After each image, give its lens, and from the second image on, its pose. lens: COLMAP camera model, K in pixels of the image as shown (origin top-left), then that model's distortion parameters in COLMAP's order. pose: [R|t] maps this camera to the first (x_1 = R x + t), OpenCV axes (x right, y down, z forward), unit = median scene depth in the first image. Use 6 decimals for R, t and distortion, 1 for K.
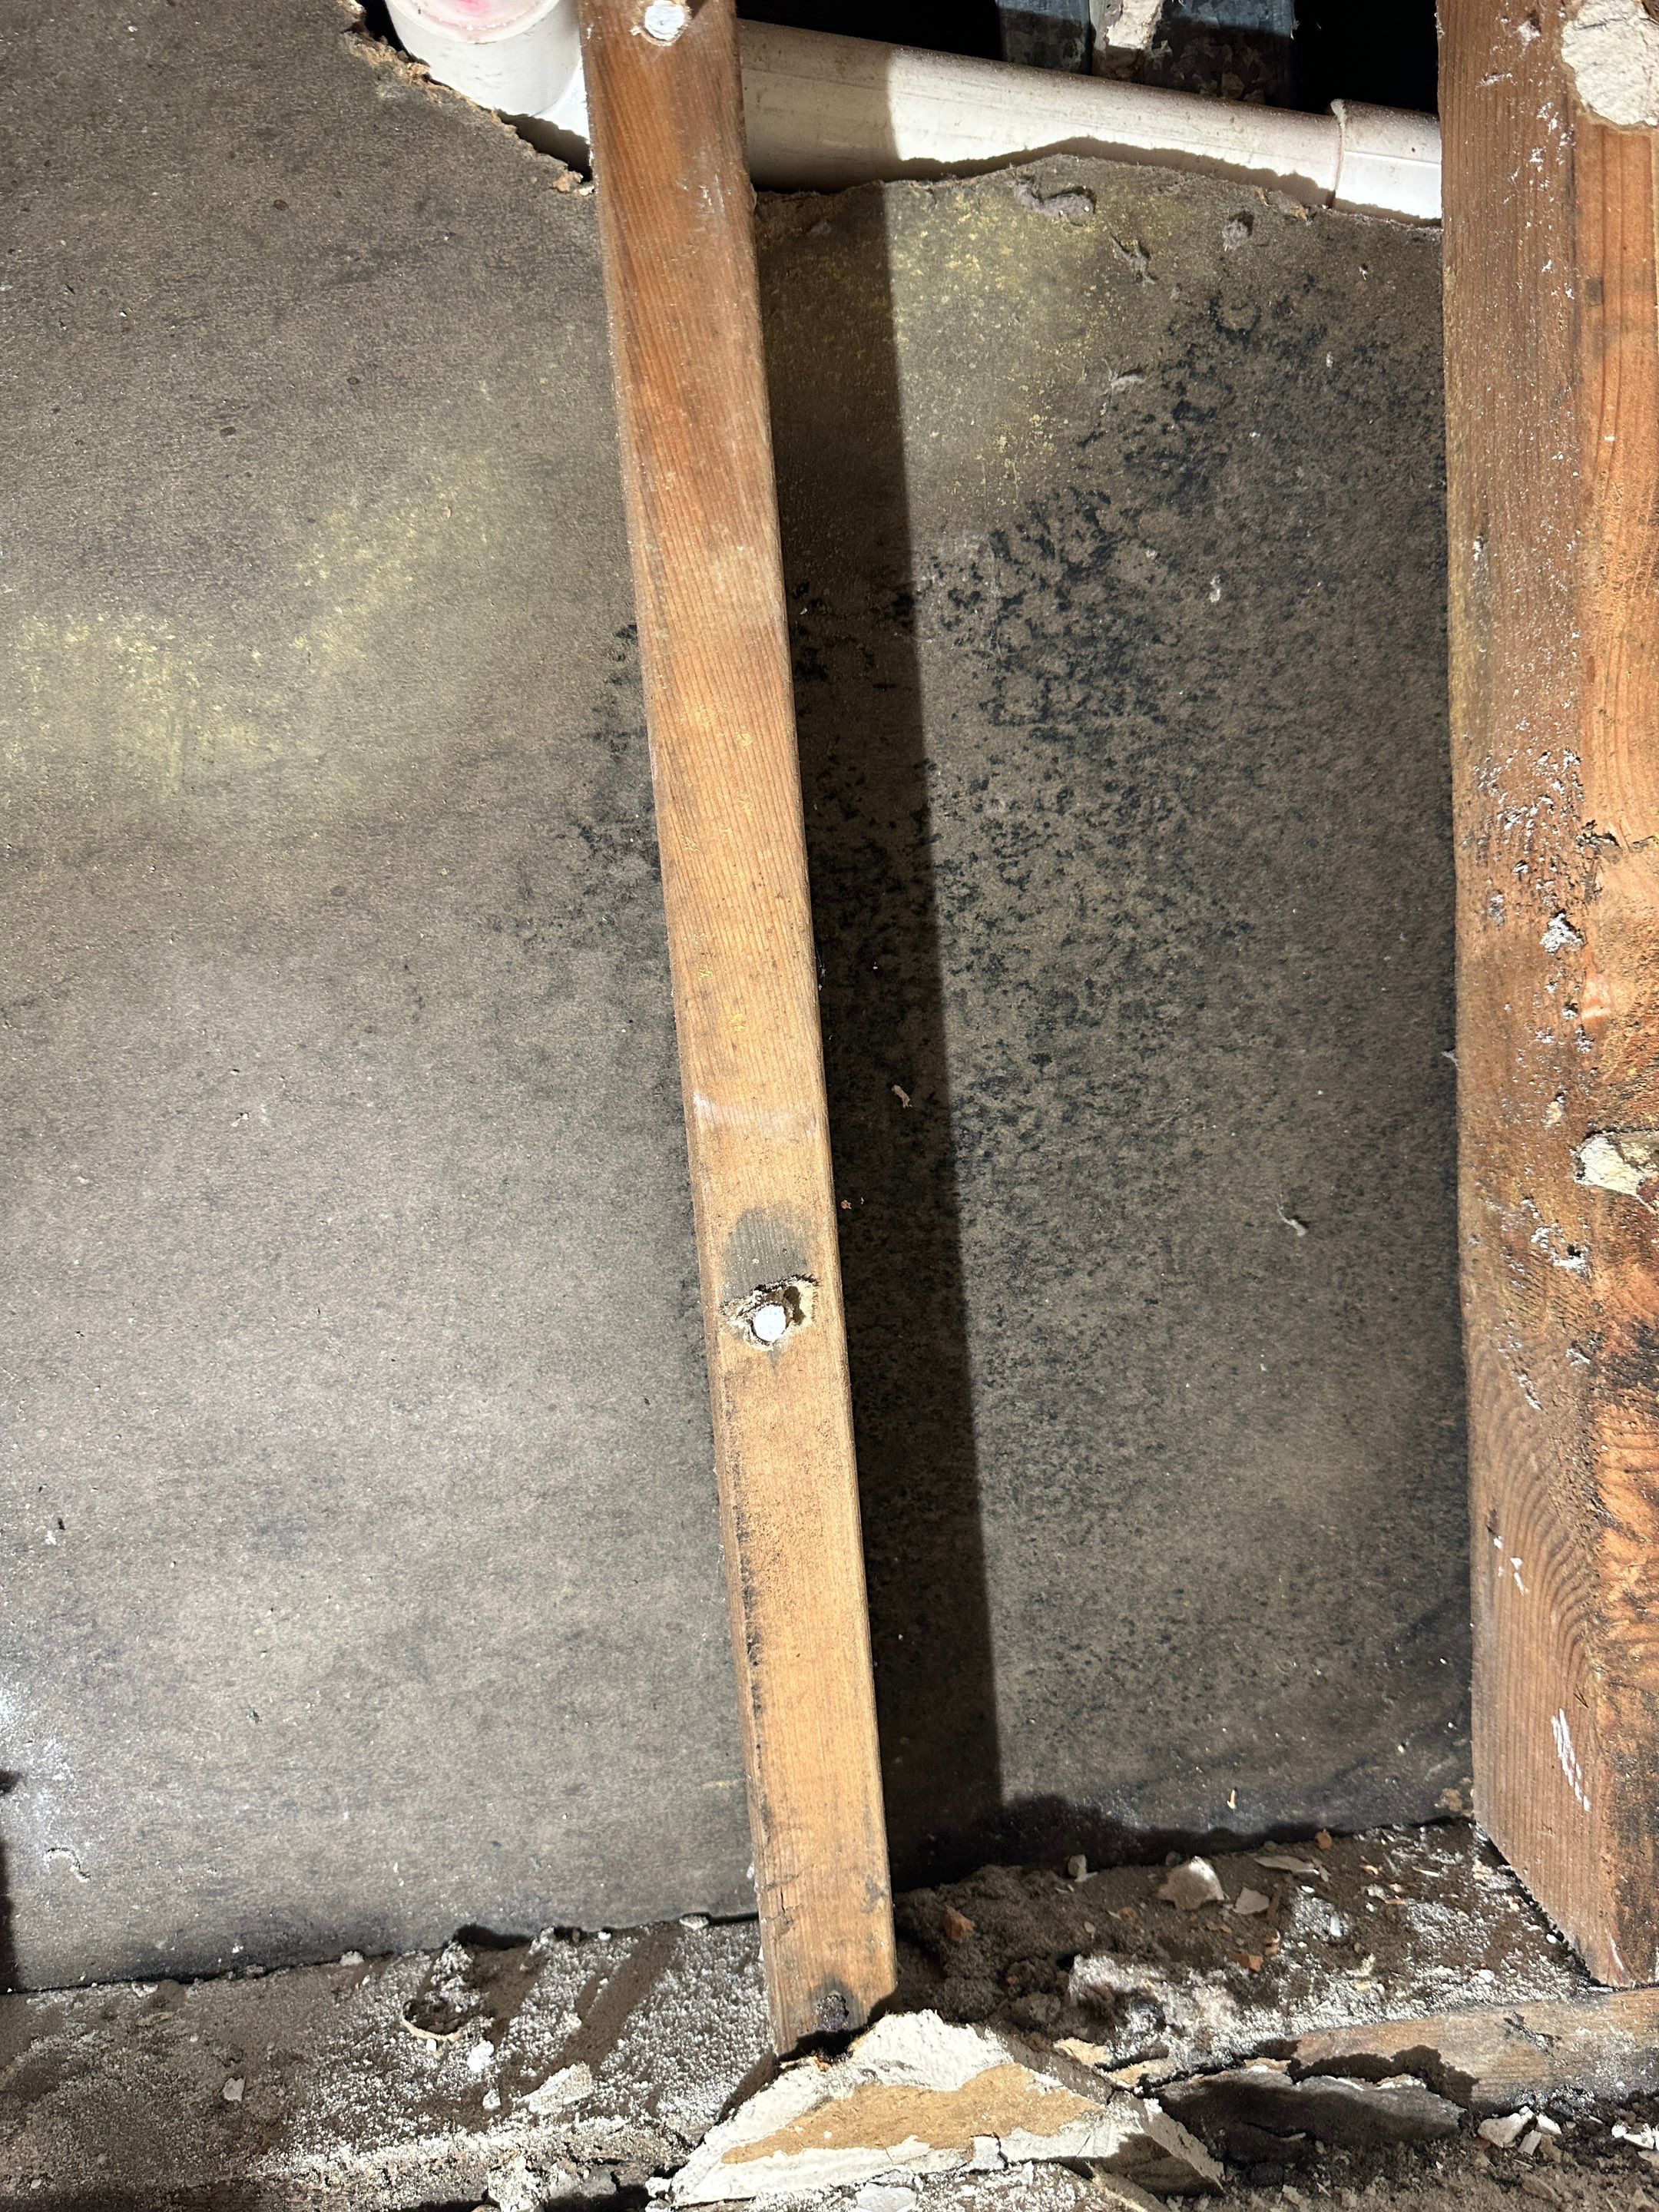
lens RADIAL K [[1581.8, 0, 825.5], [0, 1581.8, 1094.3], [0, 0, 1]] dist [0.029438, -0.054430]
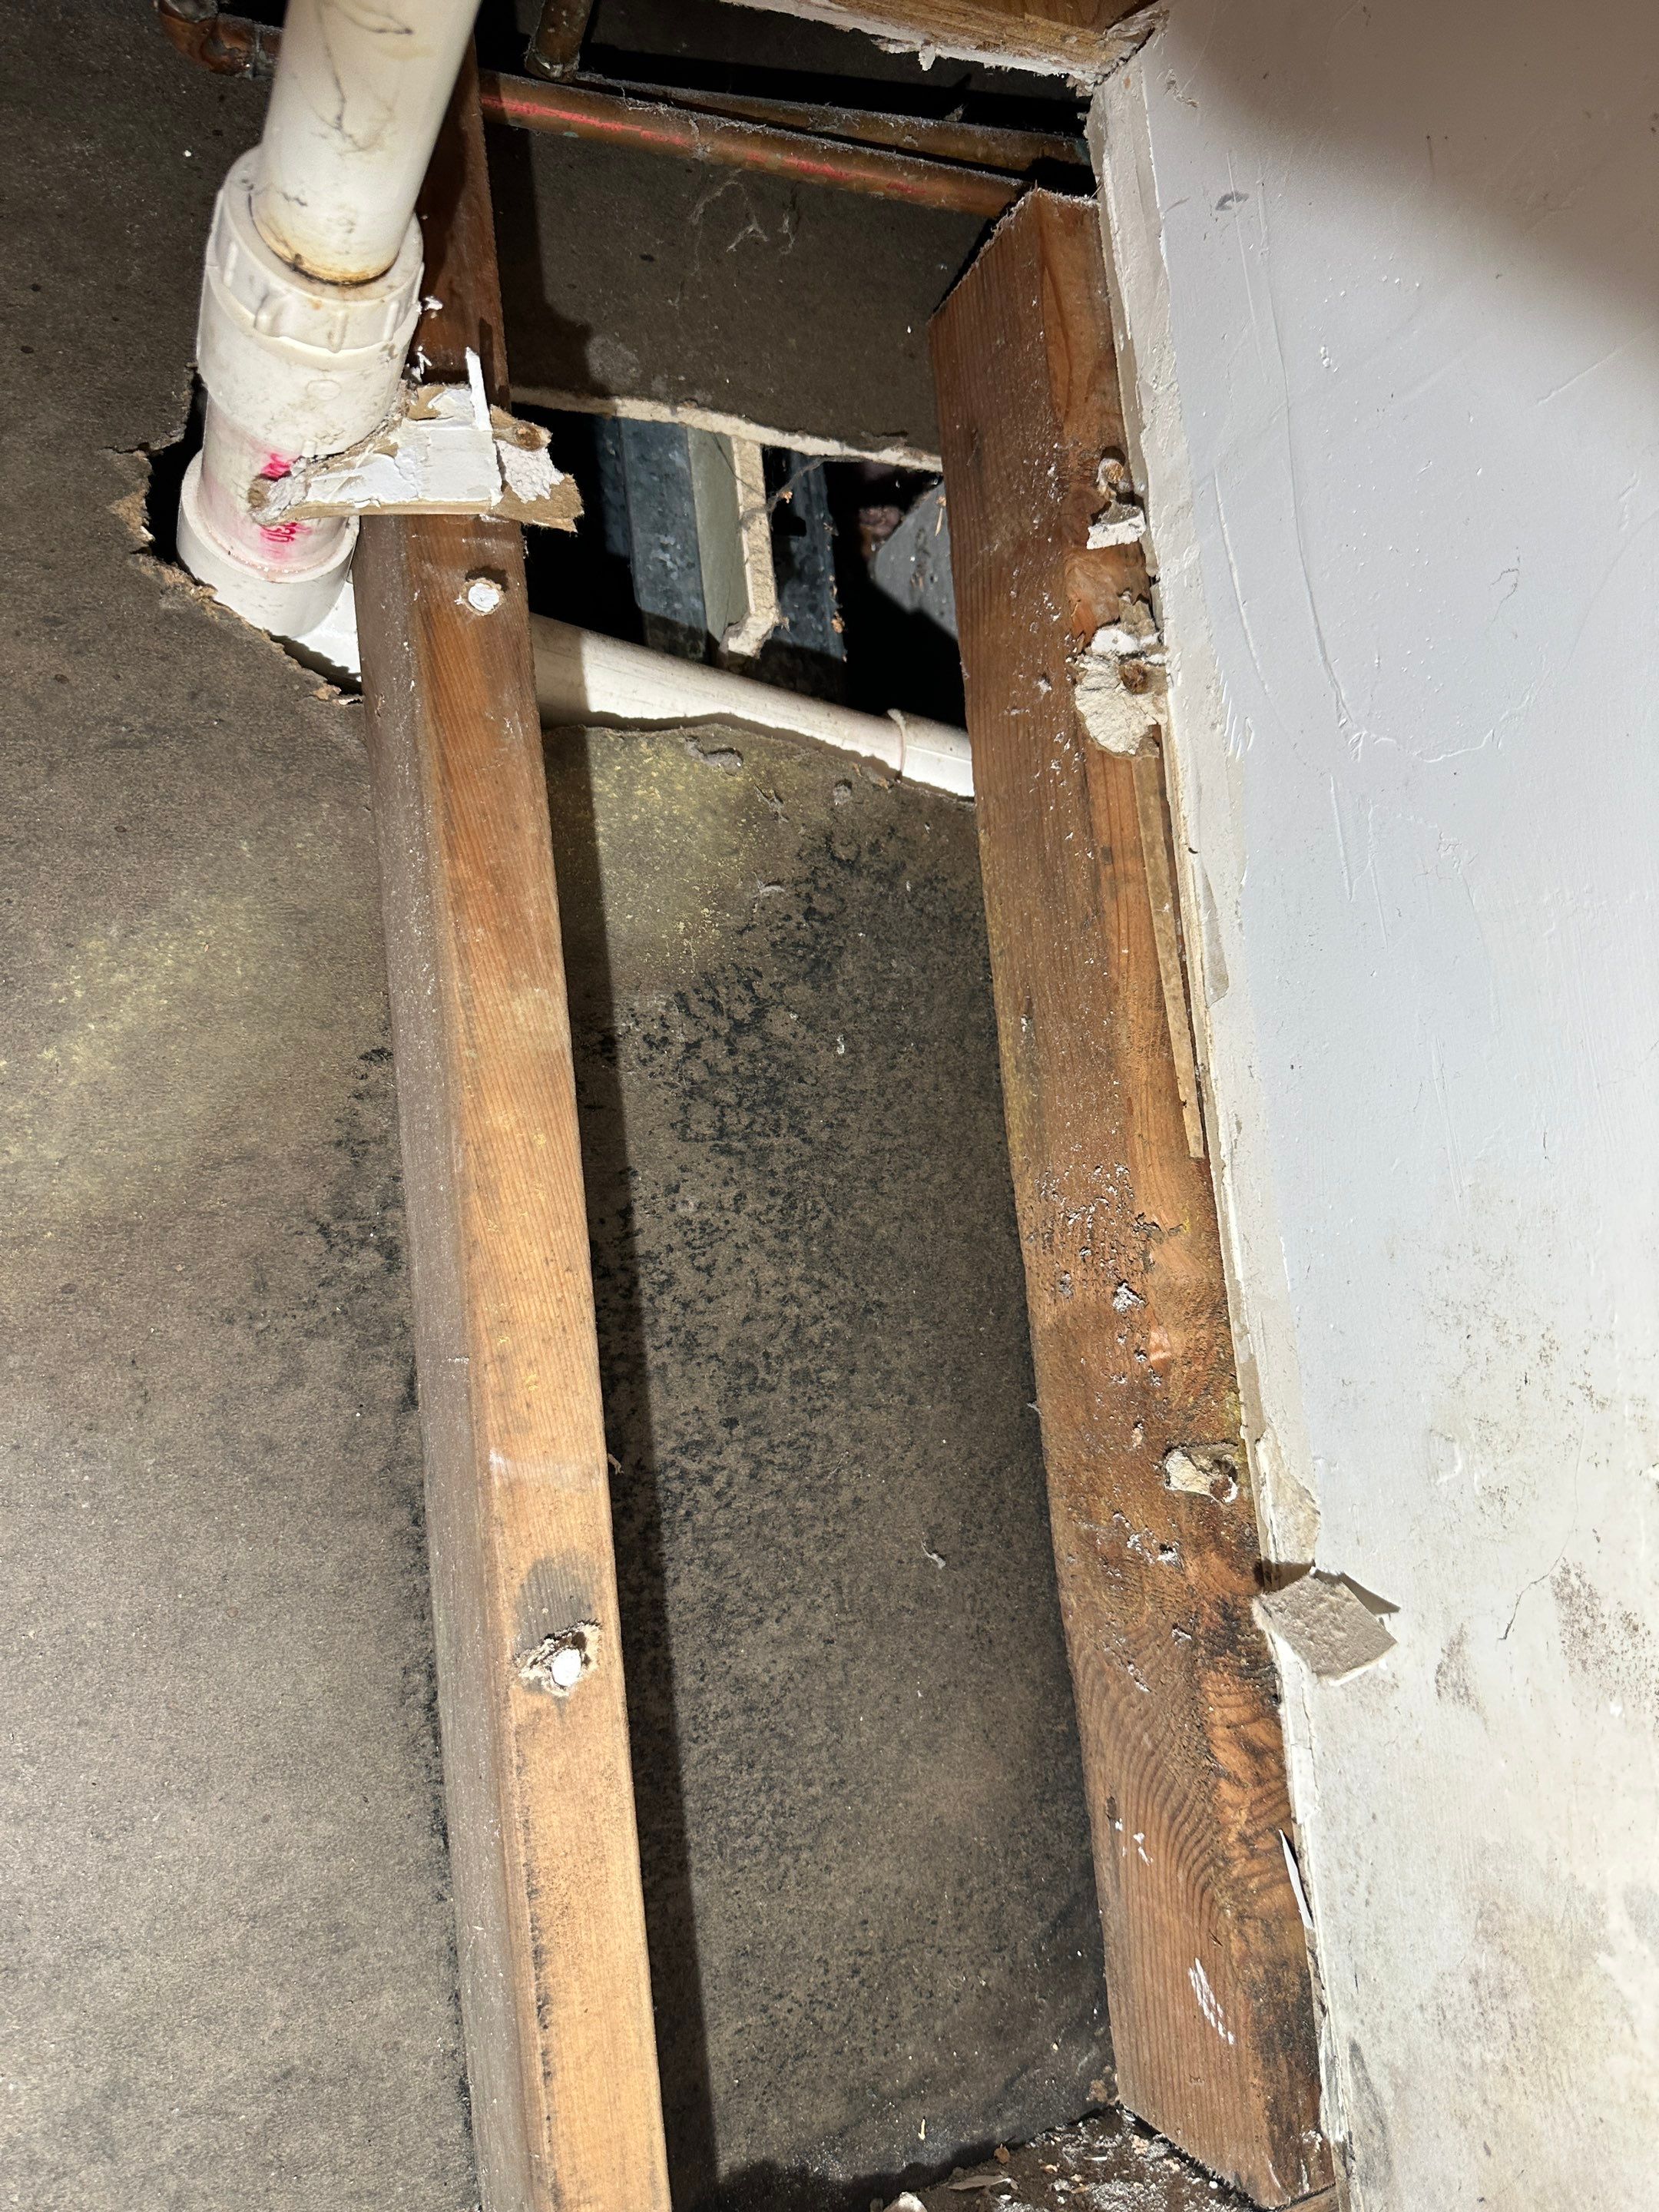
lens RADIAL K [[1581.8, 0, 814.0], [0, 1581.8, 1108.9], [0, 0, 1]] dist [0.029438, -0.054430]
pose [[0.926174, 0.027480, 0.376093, -0.252046], [0.075957, 0.963305, -0.257437, 0.058931], [-0.369367, 0.266998, 0.890101, -0.110264]]
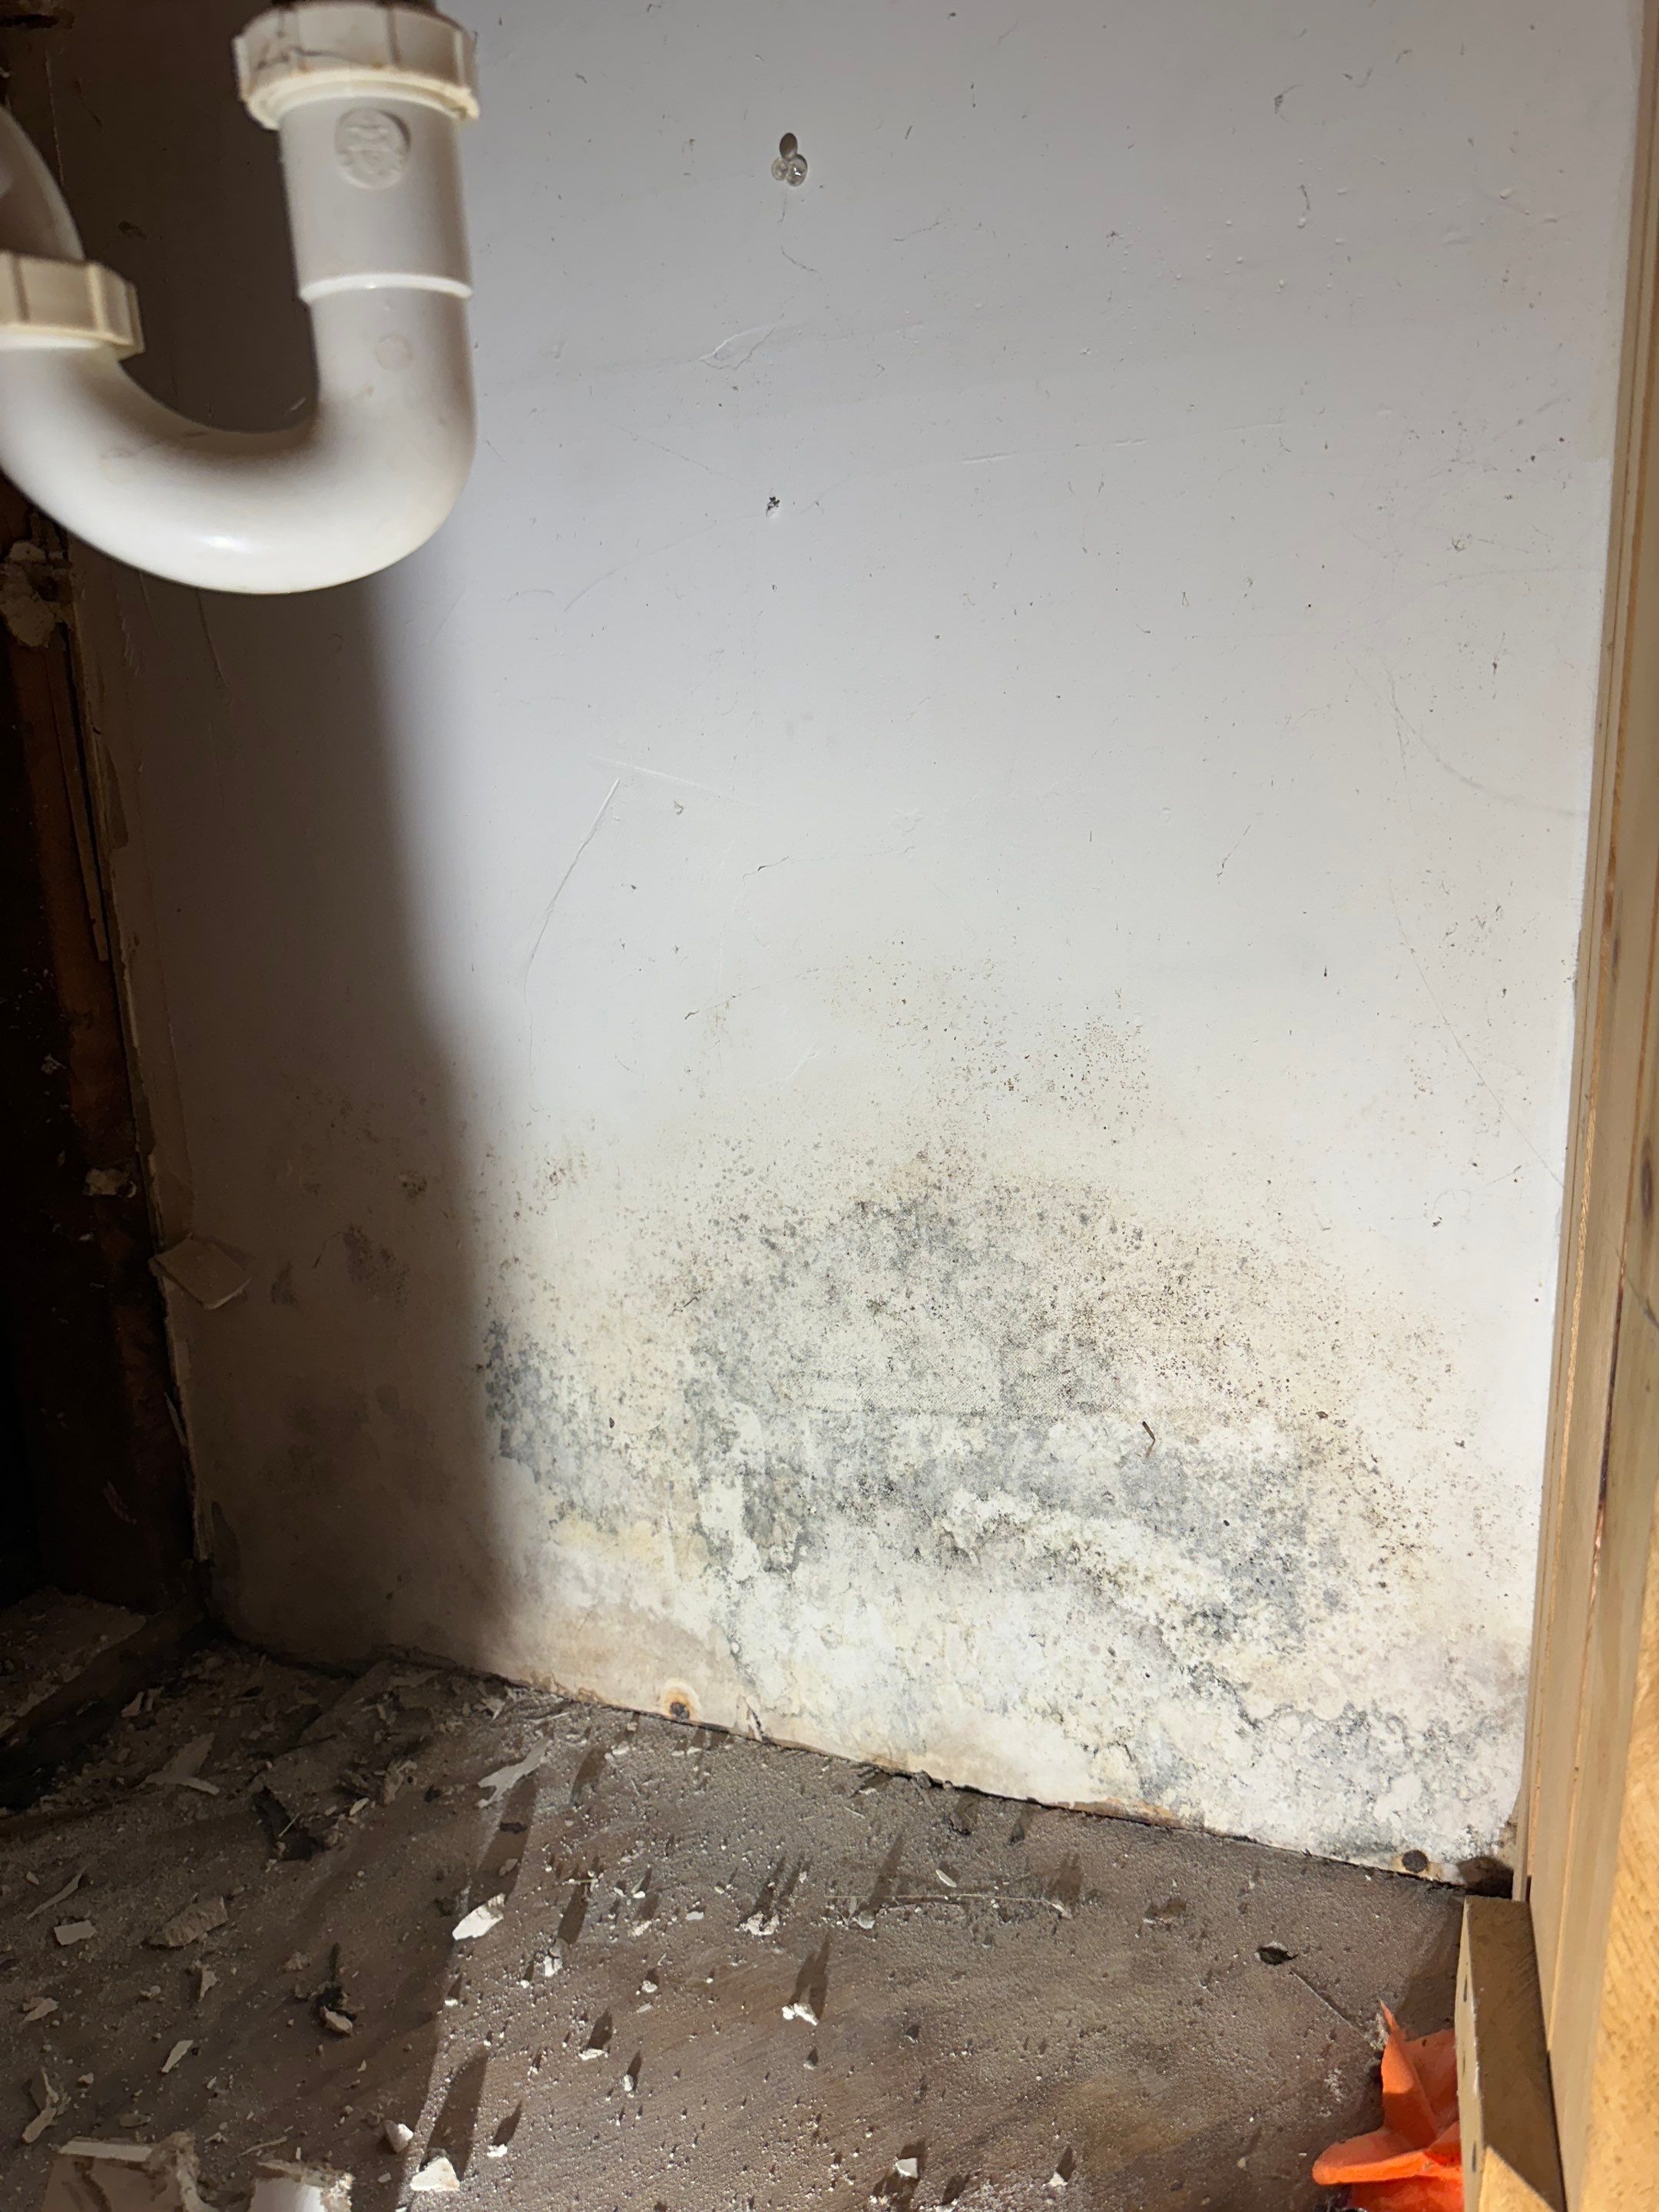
lens RADIAL K [[1567.3, 0, 824.2], [0, 1567.3, 1088.5], [0, 0, 1]] dist [0.054430, -0.073870]
pose [[0.417073, -0.153218, 0.895865, -0.723132], [0.125335, 0.985967, 0.110277, -0.146536], [-0.900189, 0.066290, 0.430424, -0.527172]]
